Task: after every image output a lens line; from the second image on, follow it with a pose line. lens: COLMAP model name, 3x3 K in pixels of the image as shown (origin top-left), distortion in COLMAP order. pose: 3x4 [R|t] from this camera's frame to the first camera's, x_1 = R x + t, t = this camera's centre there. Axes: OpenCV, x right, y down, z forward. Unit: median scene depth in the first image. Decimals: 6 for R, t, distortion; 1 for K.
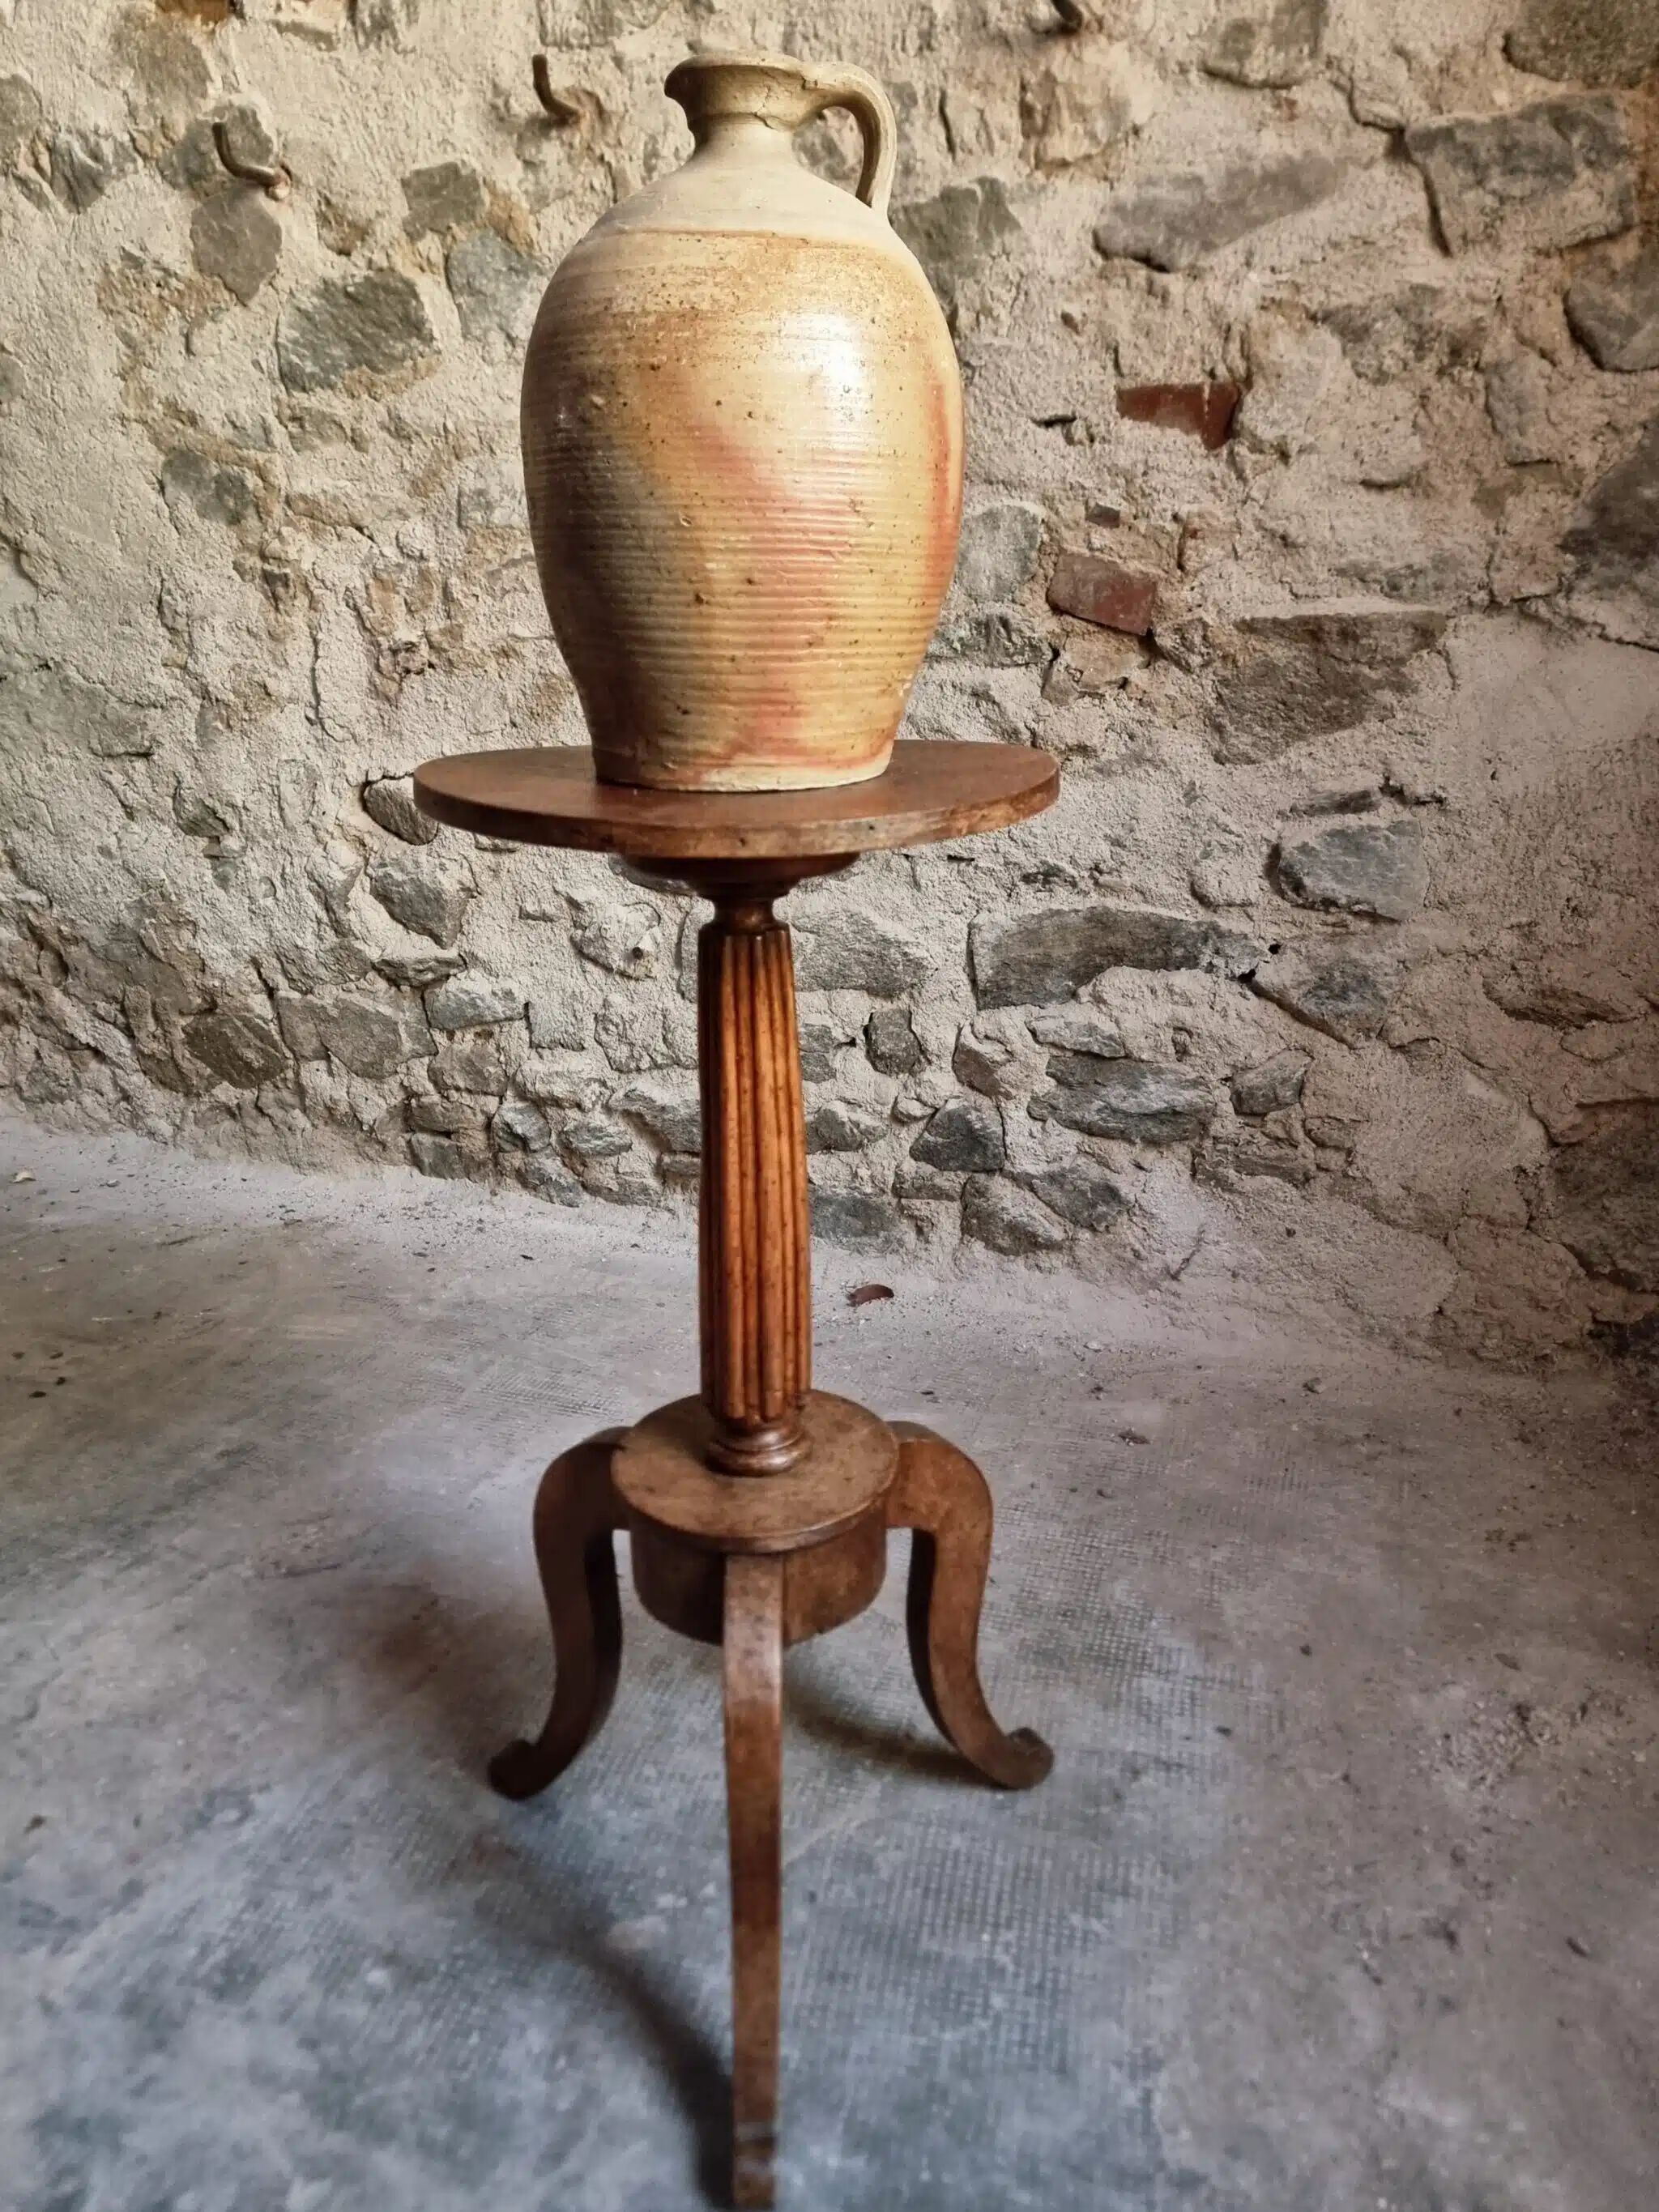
lens RADIAL K [[1610.4, 0, 817.0], [0, 1610.4, 1114.3], [0, 0, 1]] dist [0.093681, -0.089343]
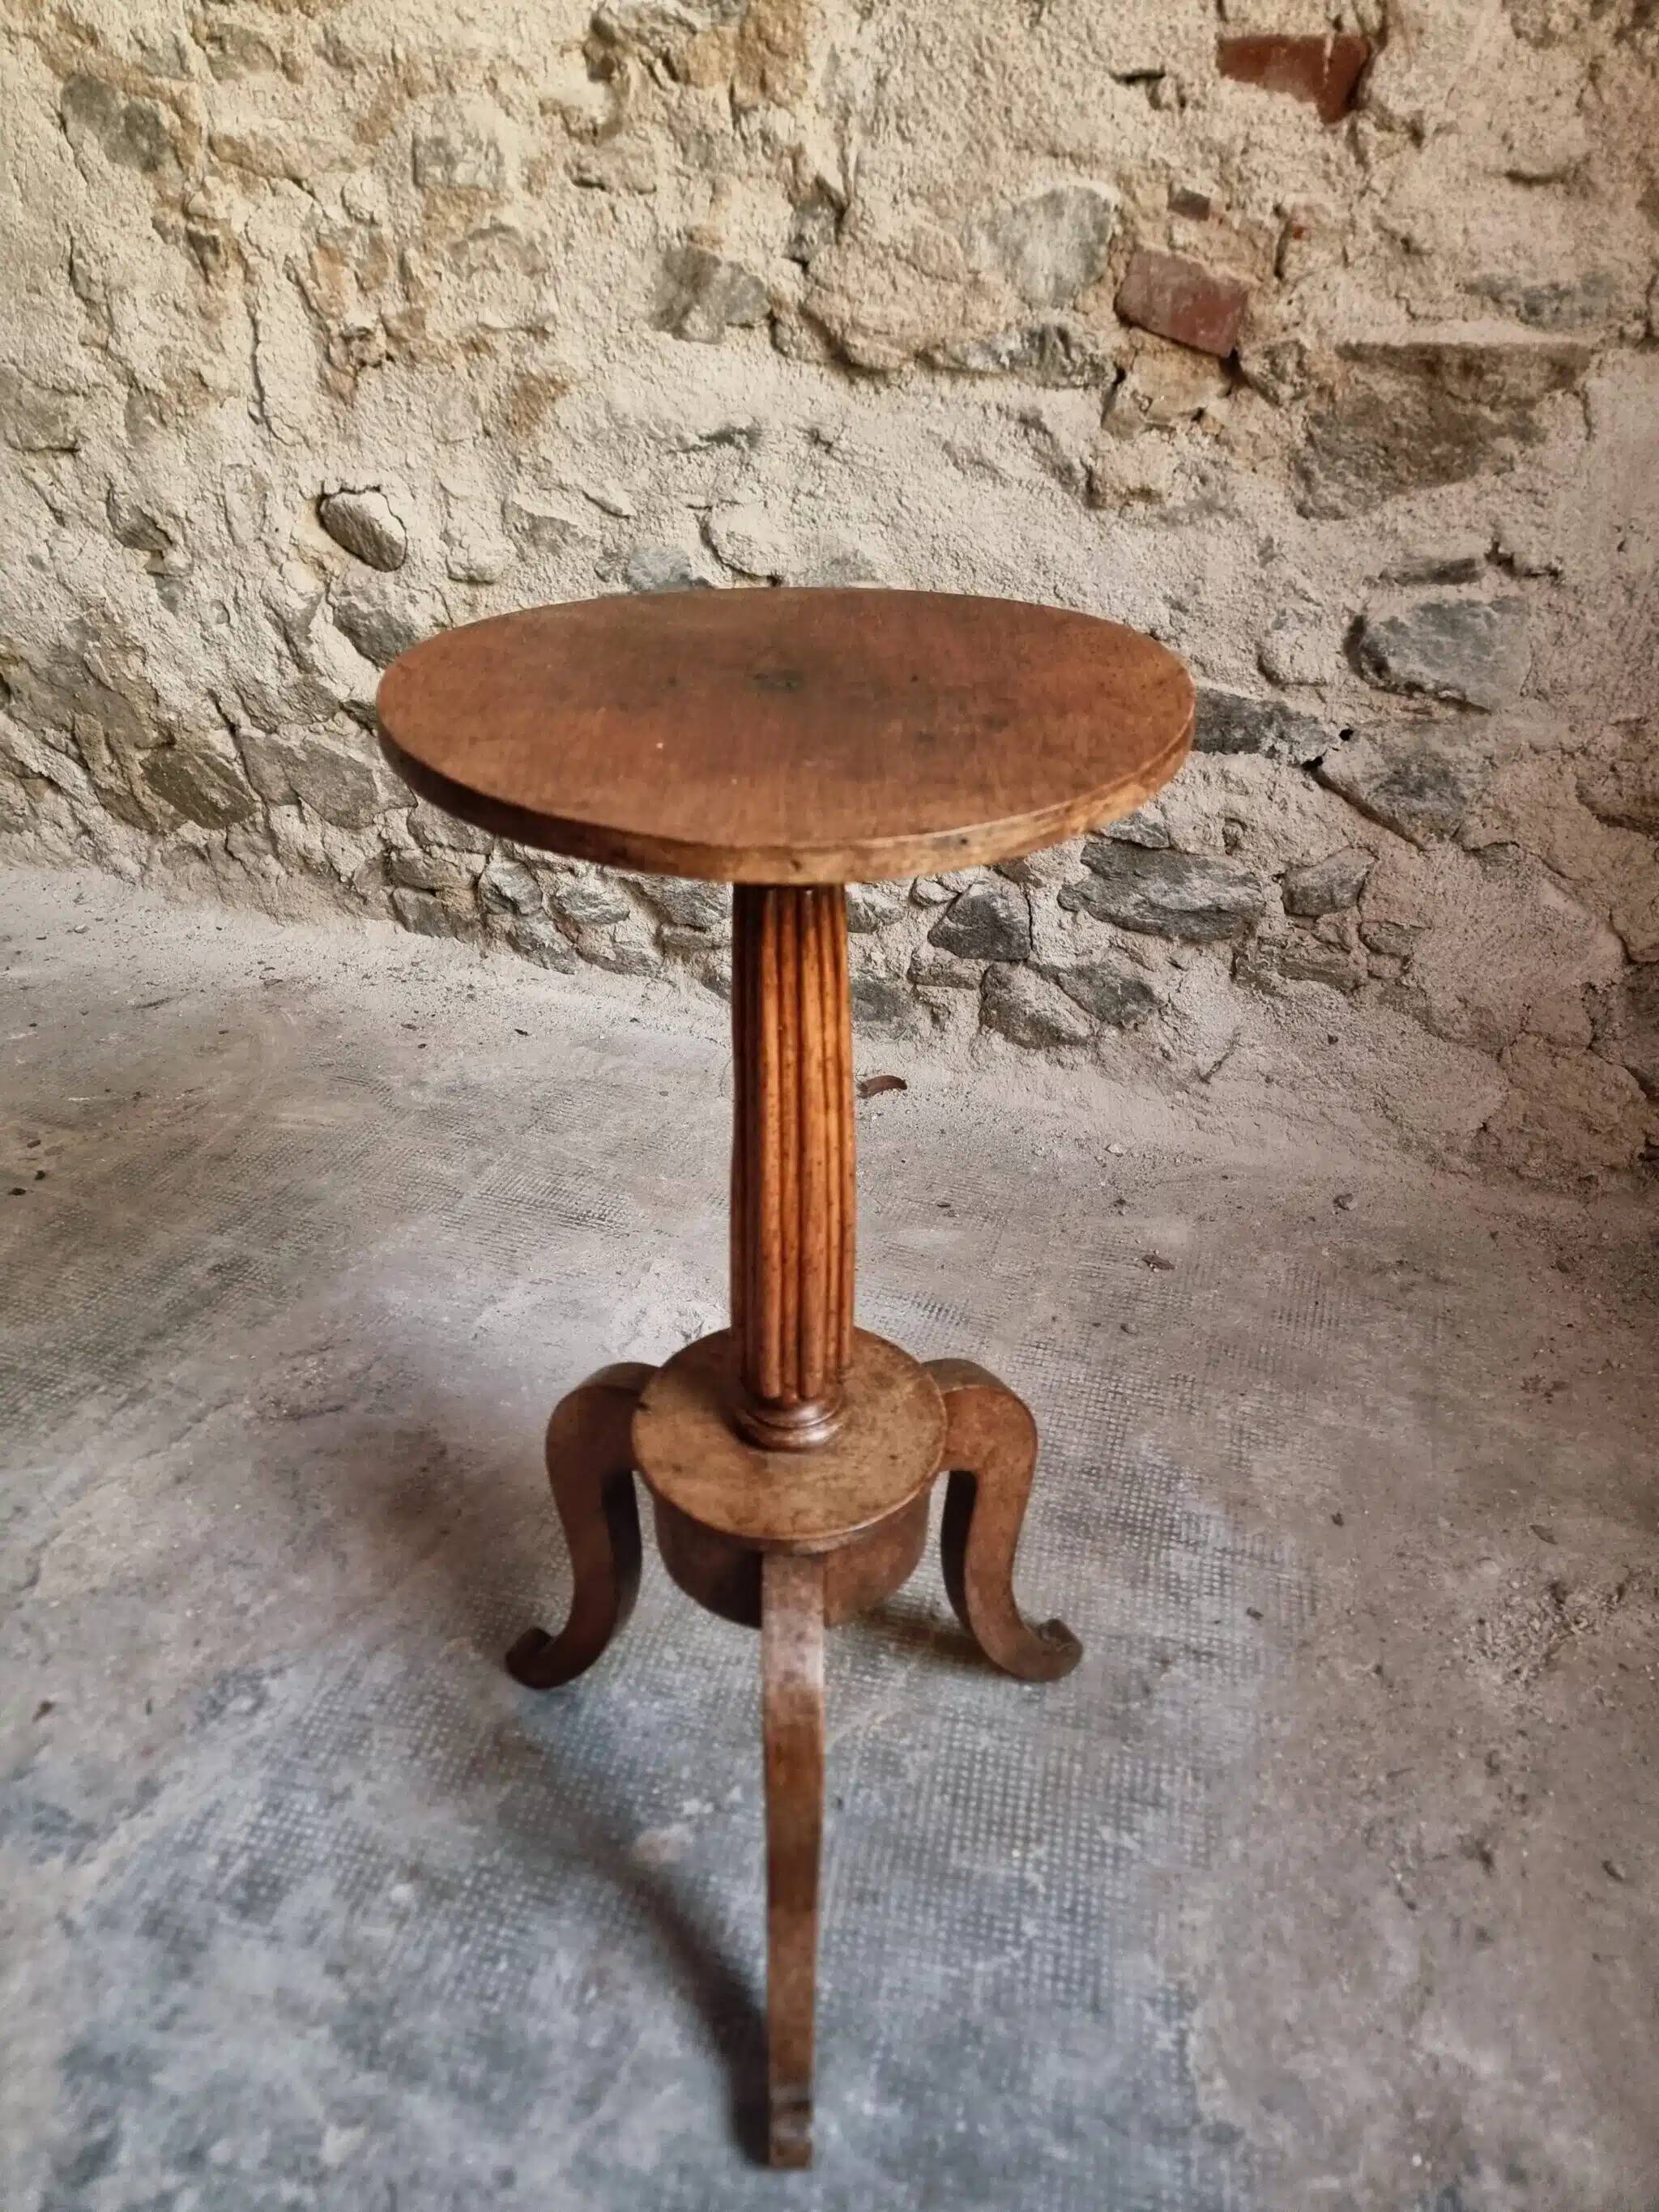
lens RADIAL K [[1570.4, 0, 811.7], [0, 1570.4, 1104.6], [0, 0, 1]] dist [0.086070, -0.079113]
pose [[0.999896, 0.009318, 0.010973, -0.020394], [-0.011487, 0.975878, 0.218014, -0.085317], [-0.008677, -0.218117, 0.975884, 0.092274]]
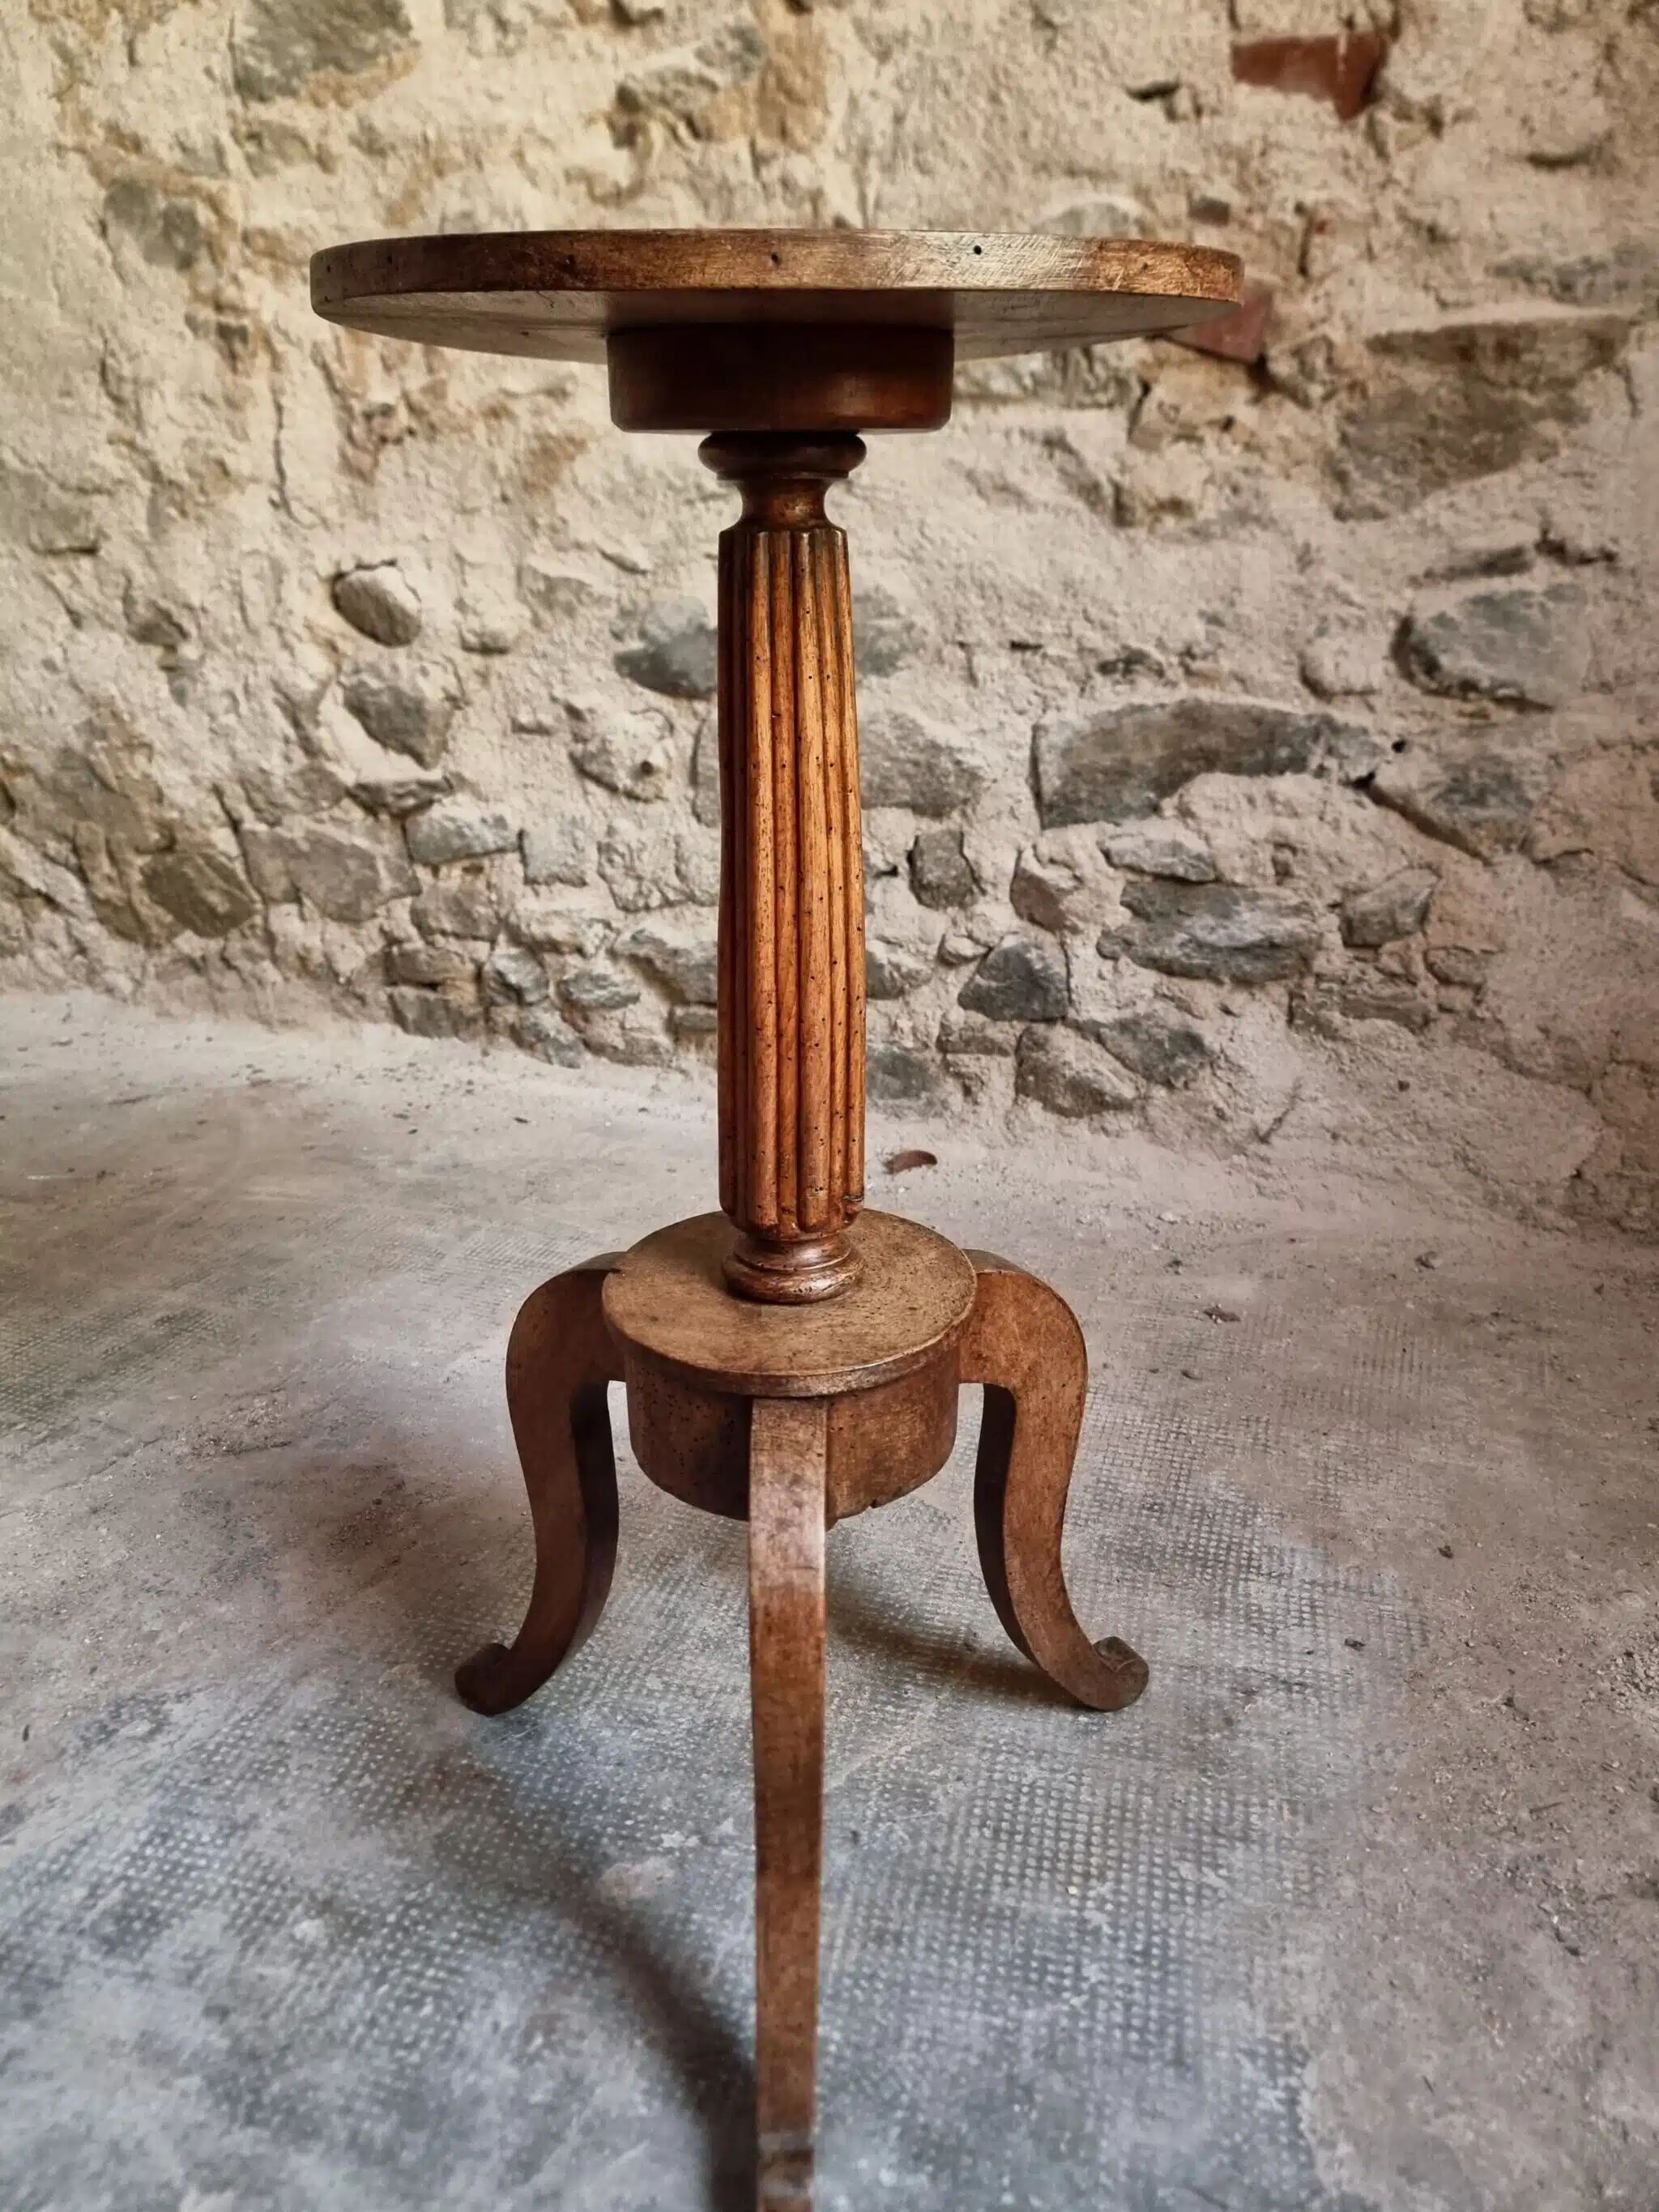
lens RADIAL K [[1623.4, 0, 822.6], [0, 1623.4, 1126.0], [0, 0, 1]] dist [0.064988, -0.059084]
pose [[0.999927, 0.010746, -0.005560, -0.010616], [-0.010474, 0.998849, 0.046810, 0.055132], [0.006057, -0.046748, 0.998888, 0.127363]]
